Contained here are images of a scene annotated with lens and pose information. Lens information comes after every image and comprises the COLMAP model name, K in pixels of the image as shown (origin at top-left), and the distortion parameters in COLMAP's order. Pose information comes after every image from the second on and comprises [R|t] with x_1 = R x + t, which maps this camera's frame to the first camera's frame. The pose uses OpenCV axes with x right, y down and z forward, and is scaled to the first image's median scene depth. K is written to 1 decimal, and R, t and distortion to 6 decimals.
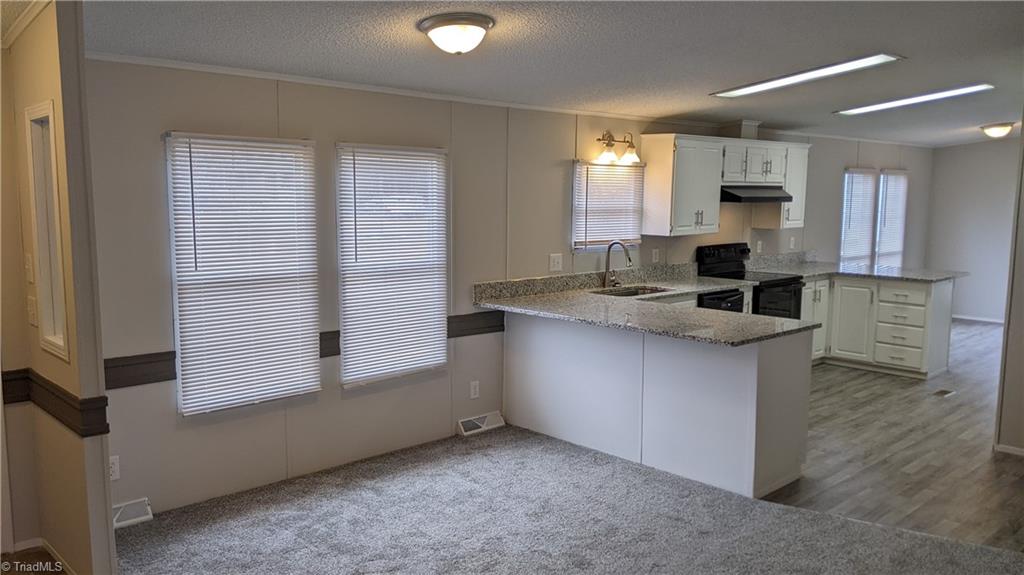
lens RADIAL K [[828.0, 0, 482.1], [0, 828.0, 300.4], [0, 0, 1]] dist [0.056450, -0.112568]
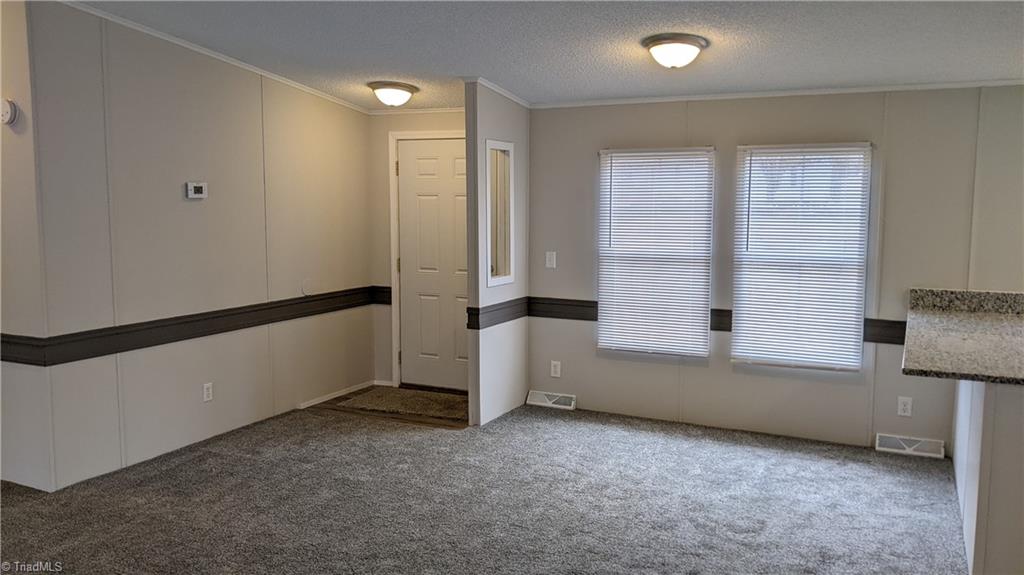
lens RADIAL K [[828.0, 0, 509.1], [0, 828.0, 294.1], [0, 0, 1]] dist [0.056450, -0.112568]
pose [[0.317878, 0.097662, -0.943089, 0.682186], [-0.123706, 0.990450, 0.060870, -0.014767], [0.940027, 0.097317, 0.326923, 0.281555]]
